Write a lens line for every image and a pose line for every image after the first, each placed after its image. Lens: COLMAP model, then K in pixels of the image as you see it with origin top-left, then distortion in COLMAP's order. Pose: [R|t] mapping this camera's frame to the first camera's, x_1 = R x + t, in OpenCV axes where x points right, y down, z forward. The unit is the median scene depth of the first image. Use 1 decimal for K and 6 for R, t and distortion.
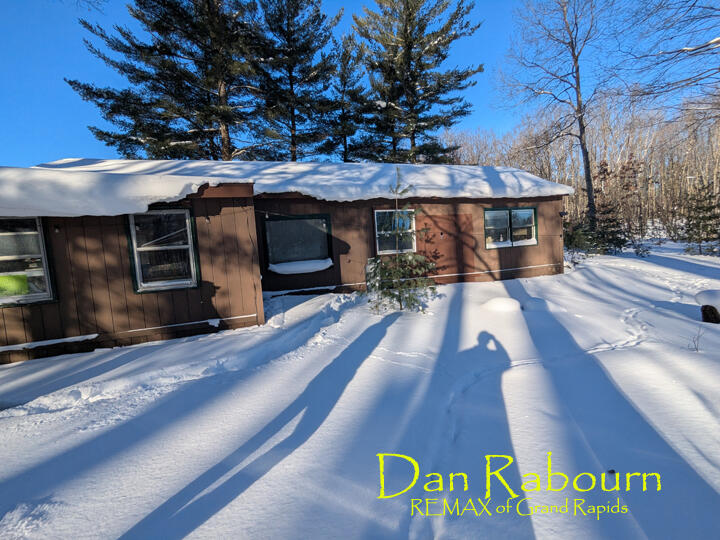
lens RADIAL K [[337.6, 0, 360.0], [0, 337.6, 270.1], [0, 0, 1]] dist [-0.002484, 0.000598]
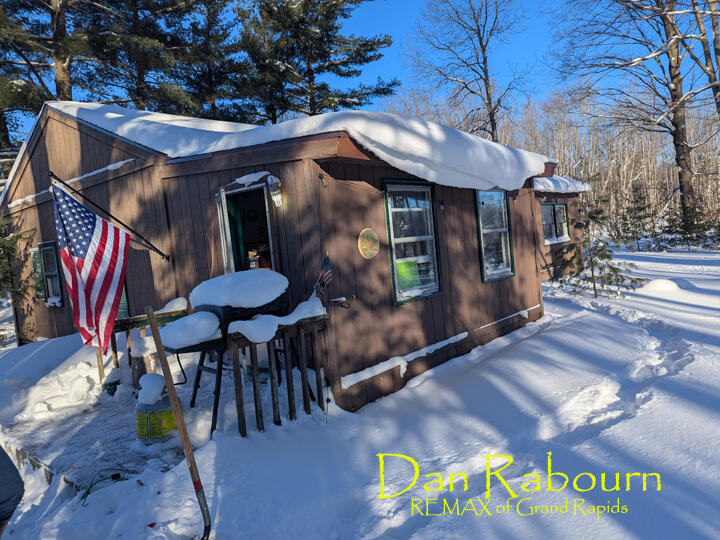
lens RADIAL K [[487.8, 0, 359.3], [0, 487.8, 269.8], [0, 0, 1]] dist [0.038847, 0.002047]
pose [[0.882828, -0.038591, 0.468108, -1.468011], [0.068247, 0.996582, -0.046551, 0.070856], [-0.464711, 0.073044, 0.882444, 0.055234]]
